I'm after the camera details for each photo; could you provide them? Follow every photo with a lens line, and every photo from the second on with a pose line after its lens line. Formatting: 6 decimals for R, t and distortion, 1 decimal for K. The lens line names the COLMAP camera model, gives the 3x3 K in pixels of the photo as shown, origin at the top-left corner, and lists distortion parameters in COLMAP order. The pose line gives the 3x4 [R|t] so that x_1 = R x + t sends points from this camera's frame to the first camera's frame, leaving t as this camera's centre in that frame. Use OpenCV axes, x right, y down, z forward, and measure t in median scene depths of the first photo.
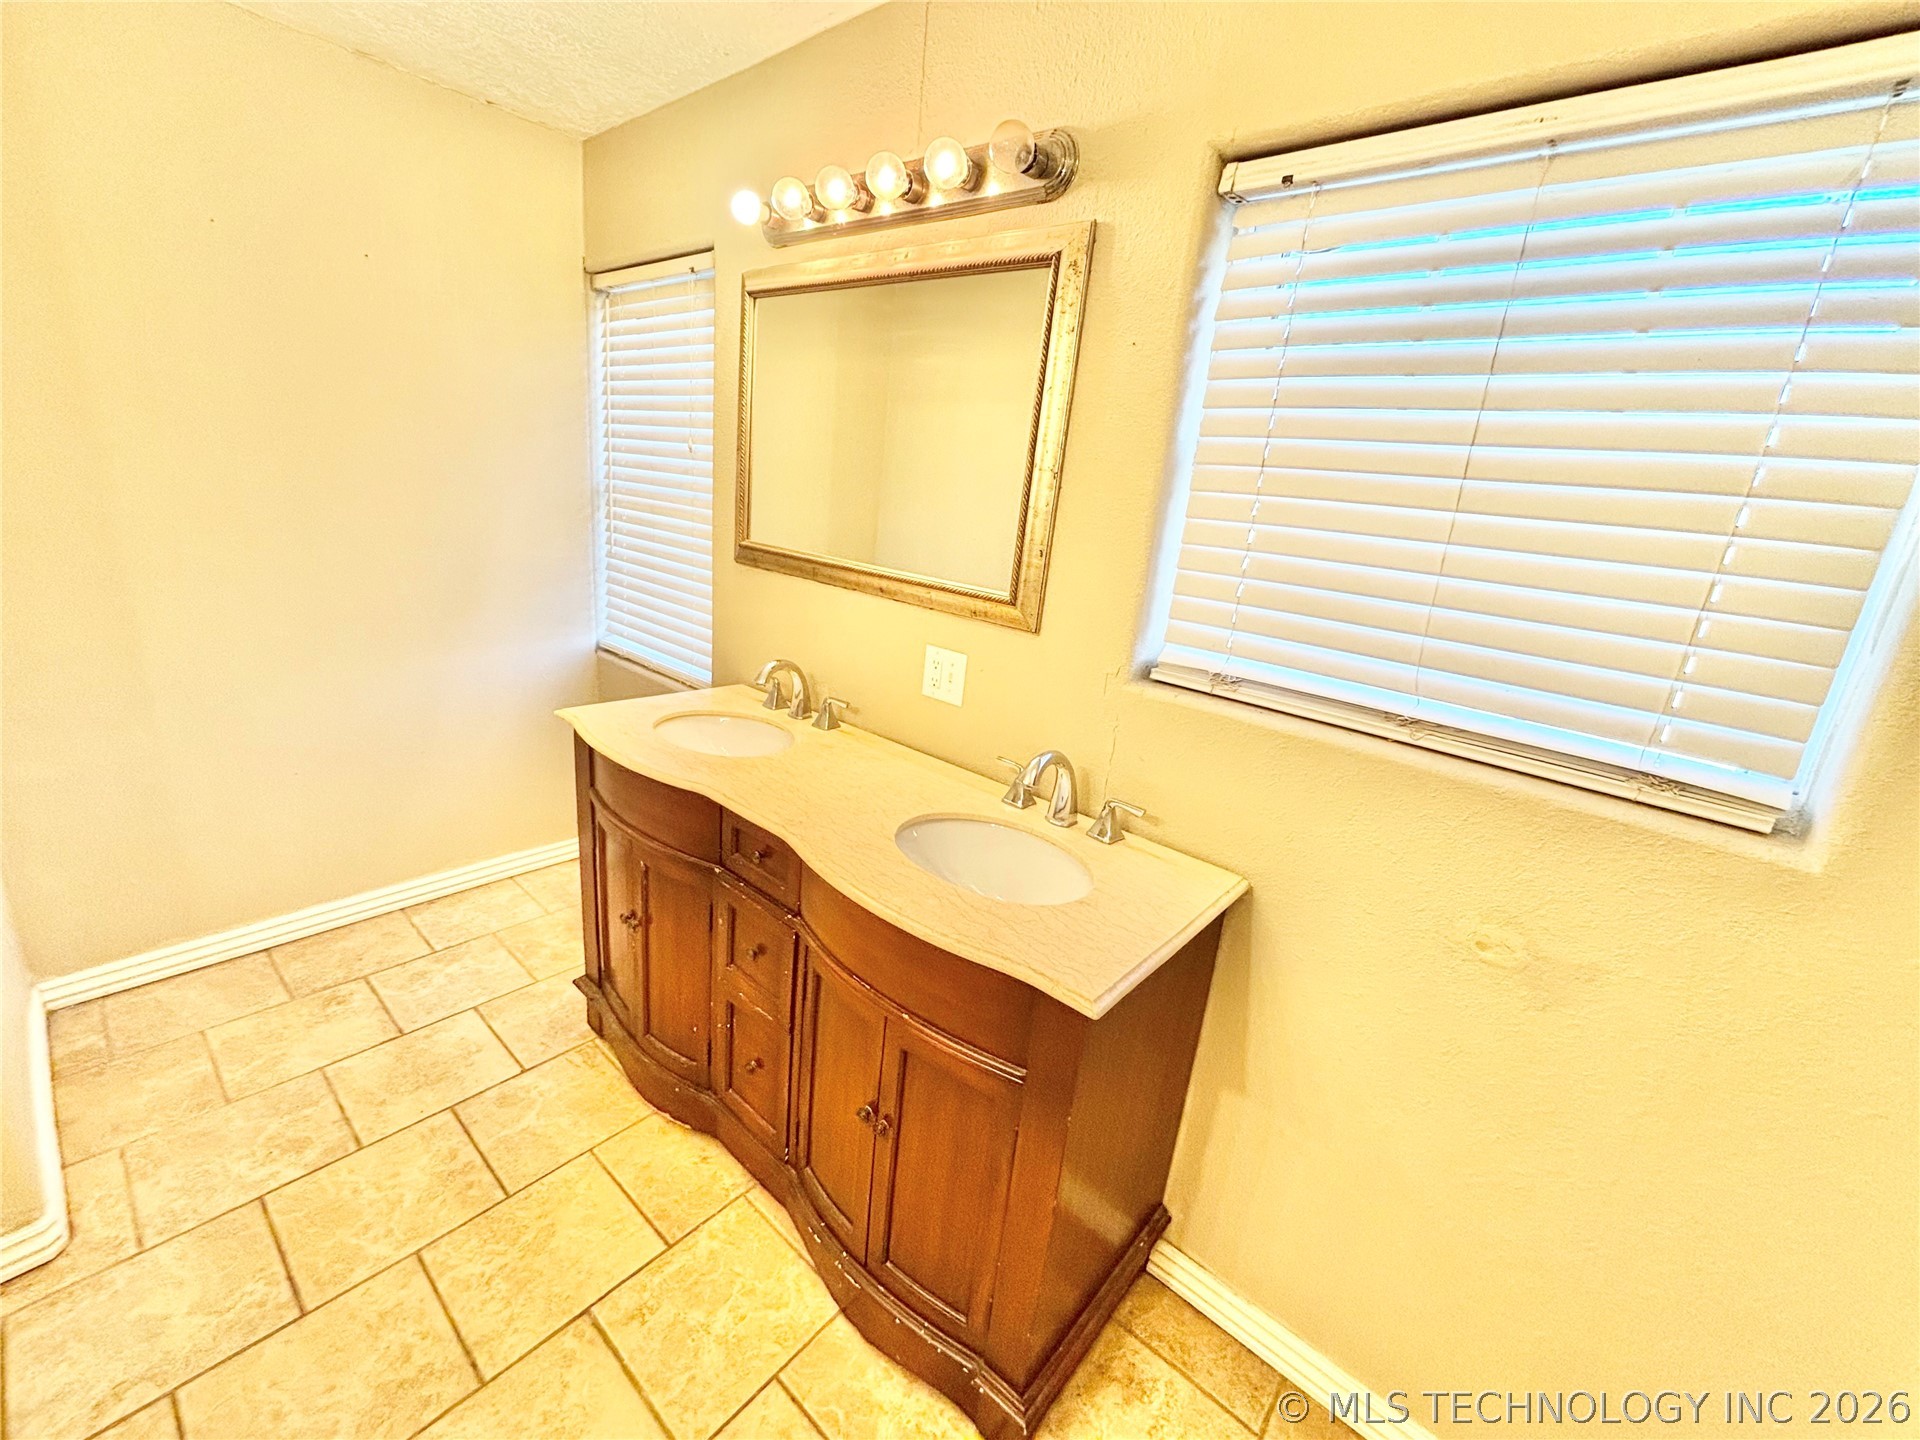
lens RADIAL K [[773.2, 0, 958.9], [0, 773.2, 717.2], [0, 0, 1]] dist [0.004628, -0.000752]
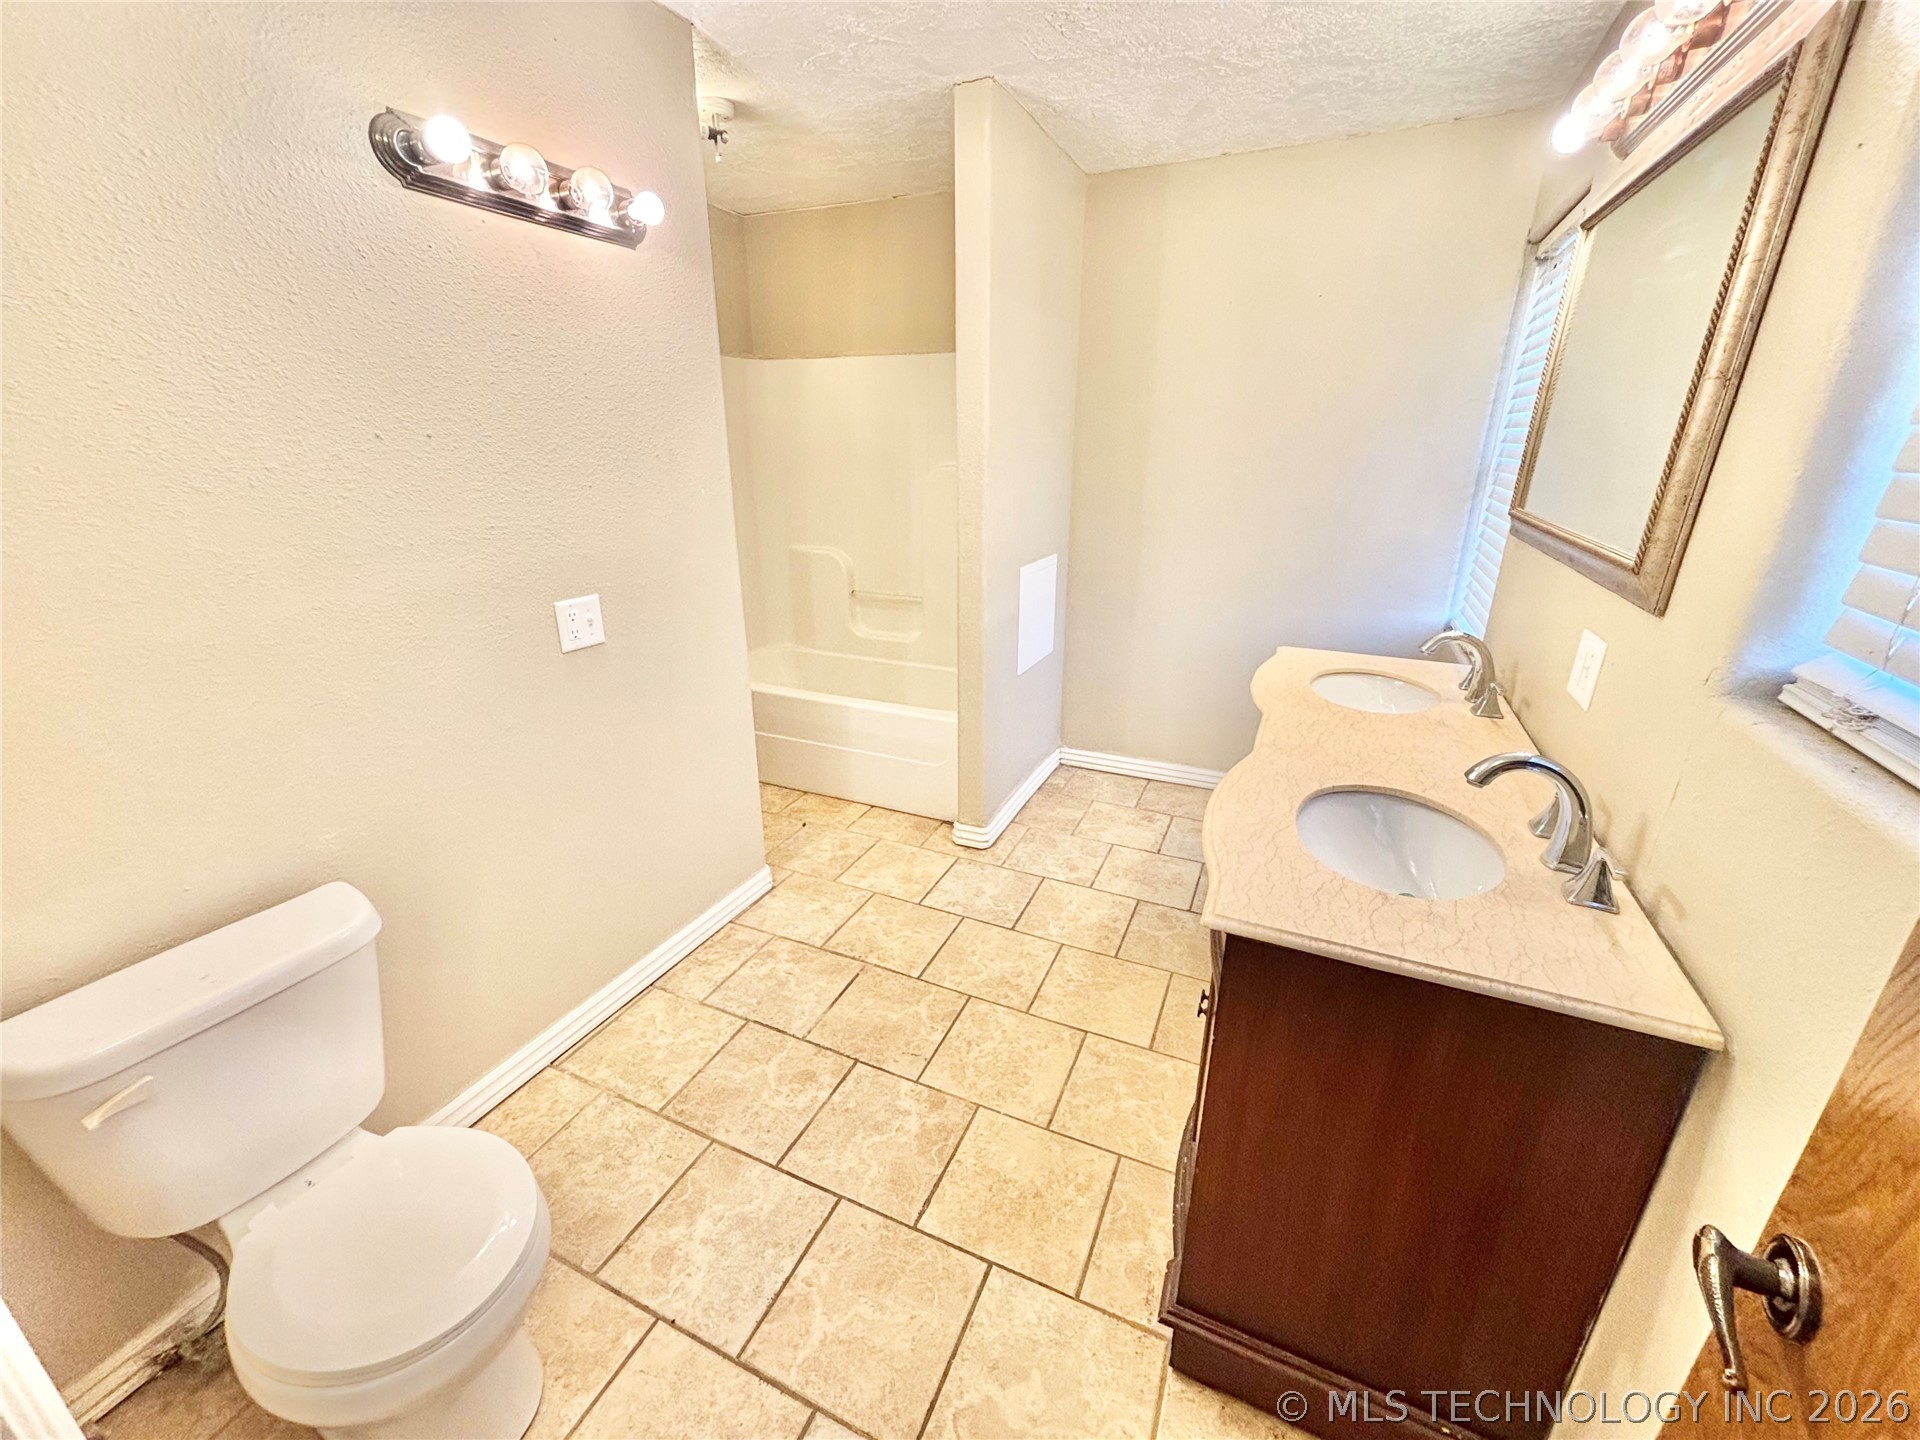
lens RADIAL K [[773.2, 0, 958.8], [0, 773.2, 716.6], [0, 0, 1]] dist [0.004628, -0.000752]
pose [[0.270693, 0.236902, -0.933061, 0.616978], [-0.249310, 0.953431, 0.169746, 0.018677], [0.929822, 0.186672, 0.317149, 0.197923]]
